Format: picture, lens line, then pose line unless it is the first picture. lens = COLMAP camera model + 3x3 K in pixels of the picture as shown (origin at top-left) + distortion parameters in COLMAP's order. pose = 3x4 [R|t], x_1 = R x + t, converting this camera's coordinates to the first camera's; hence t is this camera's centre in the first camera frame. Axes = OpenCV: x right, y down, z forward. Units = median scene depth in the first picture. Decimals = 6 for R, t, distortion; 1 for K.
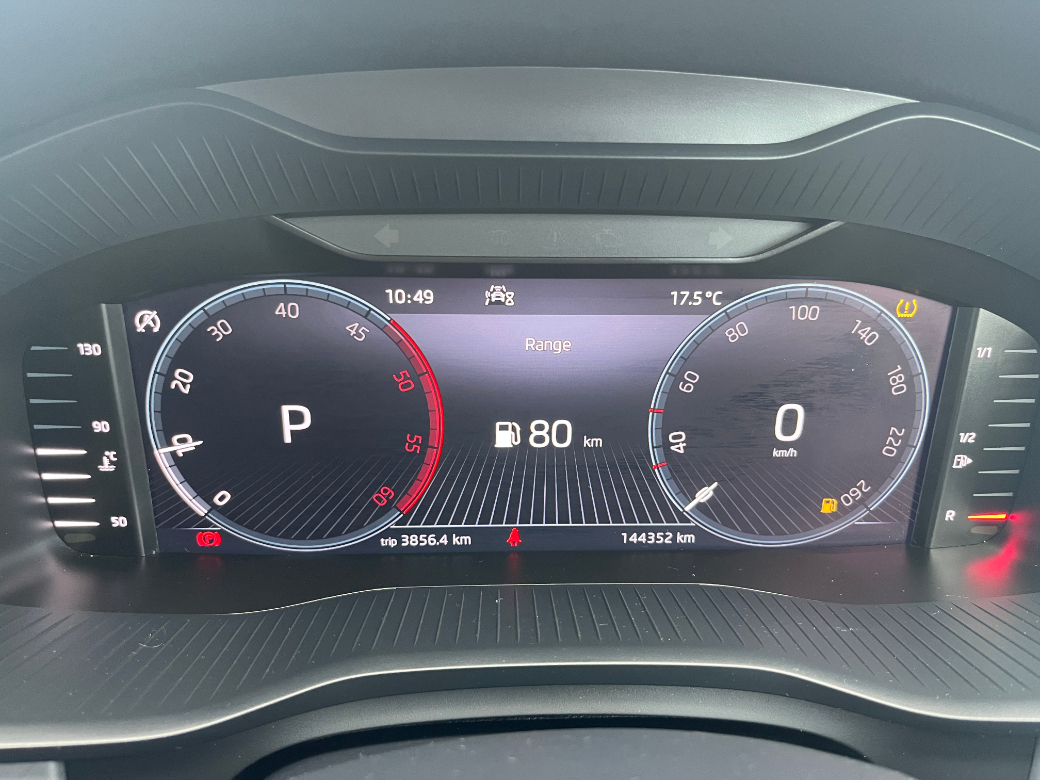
lens RADIAL K [[775.5, 0, 524.9], [0, 775.5, 404.0], [0, 0, 1]] dist [0.046586, -0.060103]
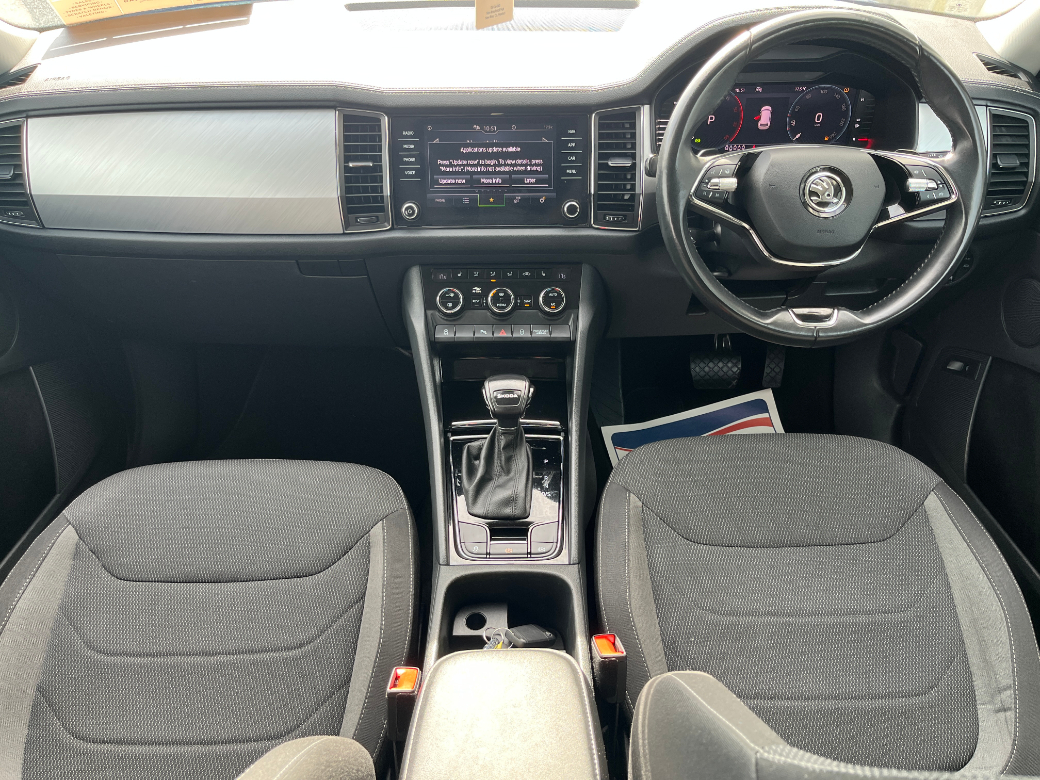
lens RADIAL K [[775.5, 0, 524.9], [0, 775.5, 404.0], [0, 0, 1]] dist [0.046586, -0.060103]
pose [[0.998614, -0.002877, -0.052552, -1.179306], [0.015151, 0.971949, 0.234704, 0.572804], [0.050403, -0.235175, 0.970645, -4.050911]]
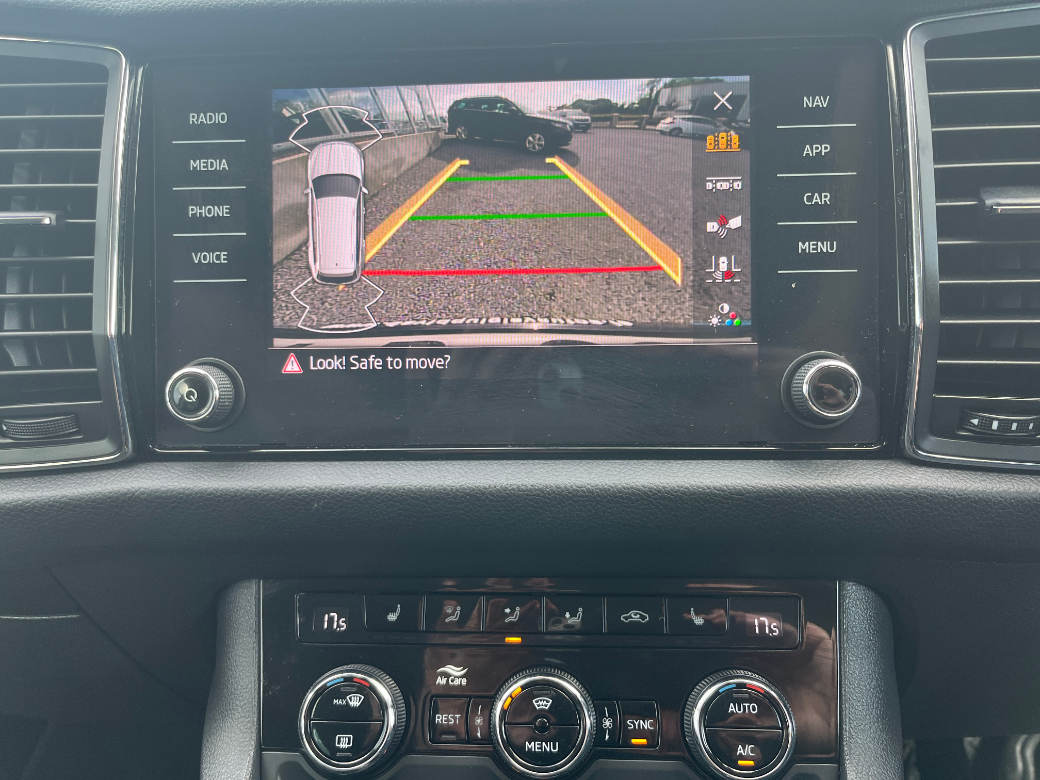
lens RADIAL K [[793.4, 0, 522.8], [0, 793.4, 408.1], [0, 0, 1]] dist [0.007968, -0.003444]
pose [[0.993182, -0.012771, -0.115873, -1.445871], [0.011393, 0.999856, -0.012545, 0.576087], [0.116016, 0.011140, 0.993185, -0.584217]]
